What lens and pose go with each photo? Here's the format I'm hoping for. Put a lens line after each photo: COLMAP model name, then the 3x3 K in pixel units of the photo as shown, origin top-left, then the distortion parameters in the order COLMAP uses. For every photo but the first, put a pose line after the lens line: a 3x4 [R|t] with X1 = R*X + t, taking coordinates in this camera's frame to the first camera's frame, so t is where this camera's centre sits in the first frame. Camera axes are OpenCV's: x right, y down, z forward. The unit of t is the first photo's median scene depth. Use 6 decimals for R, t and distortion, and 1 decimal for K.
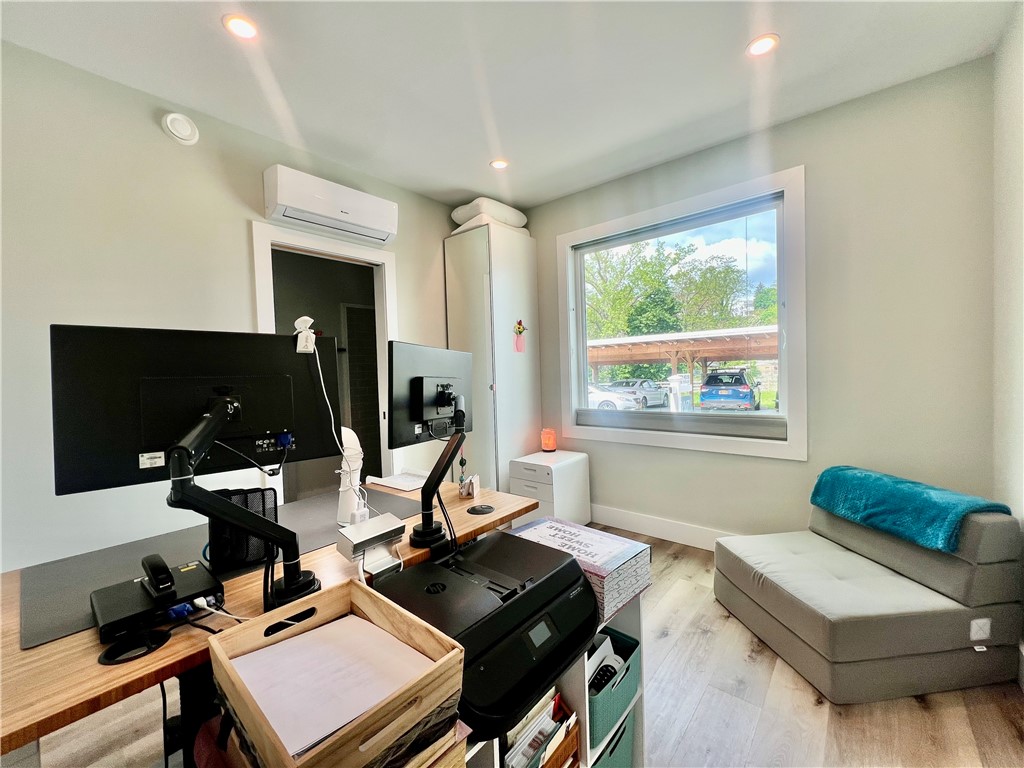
lens RADIAL K [[409.2, 0, 510.0], [0, 409.2, 382.9], [0, 0, 1]] dist [-0.001897, 0.000700]
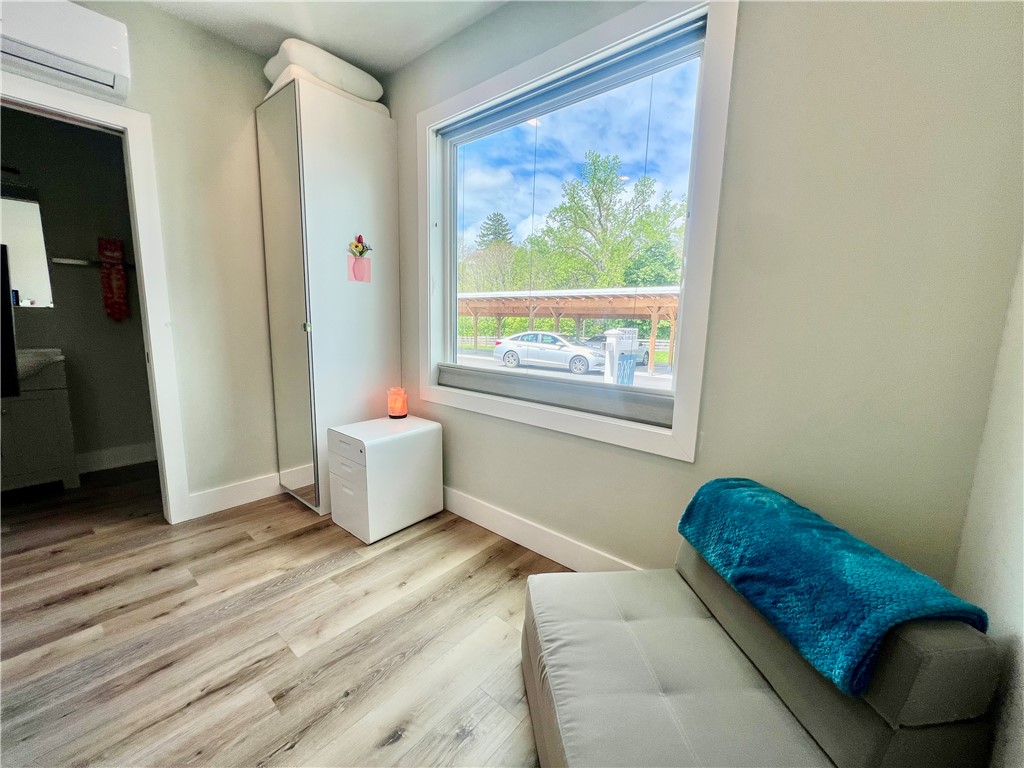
lens RADIAL K [[409.2, 0, 510.1], [0, 409.2, 382.3], [0, 0, 1]] dist [-0.001897, 0.000700]
pose [[0.998293, 0.055902, 0.016939, 0.415239], [-0.057544, 0.991014, 0.120744, -0.000263], [-0.010037, -0.121513, 0.992539, 0.366057]]
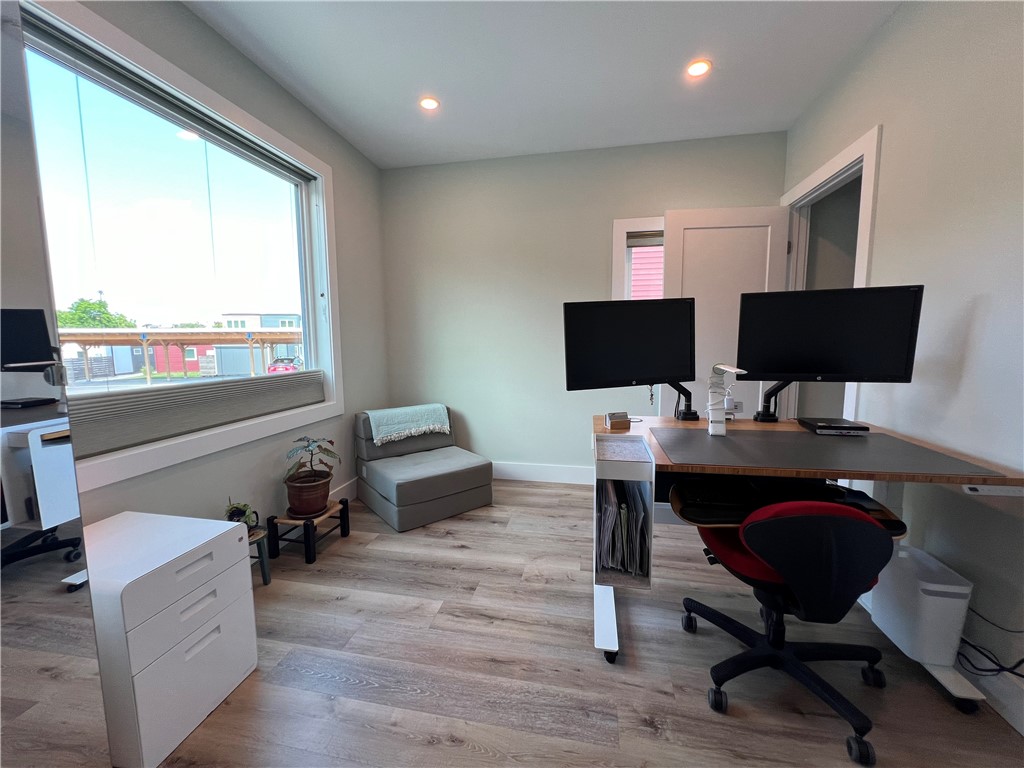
lens RADIAL K [[409.2, 0, 509.3], [0, 409.2, 382.8], [0, 0, 1]] dist [-0.001897, 0.000700]
pose [[-0.491342, -0.051348, 0.869452, -0.622650], [0.053940, 0.994550, 0.089218, 0.008566], [-0.869295, 0.090735, -0.485895, 1.176789]]
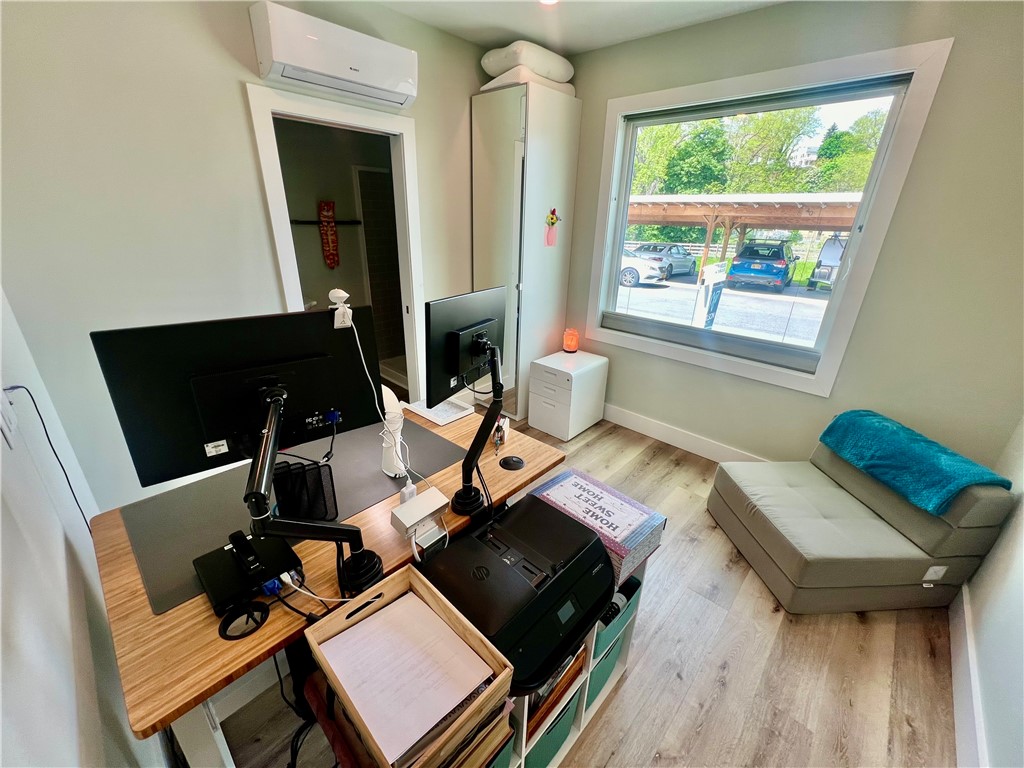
lens RADIAL K [[409.2, 0, 509.9], [0, 409.2, 382.7], [0, 0, 1]] dist [-0.001897, 0.000700]
pose [[0.997426, 0.069347, -0.018207, -0.041607], [-0.058572, 0.934582, 0.350892, -0.152352], [0.041350, -0.348923, 0.936239, 0.036808]]
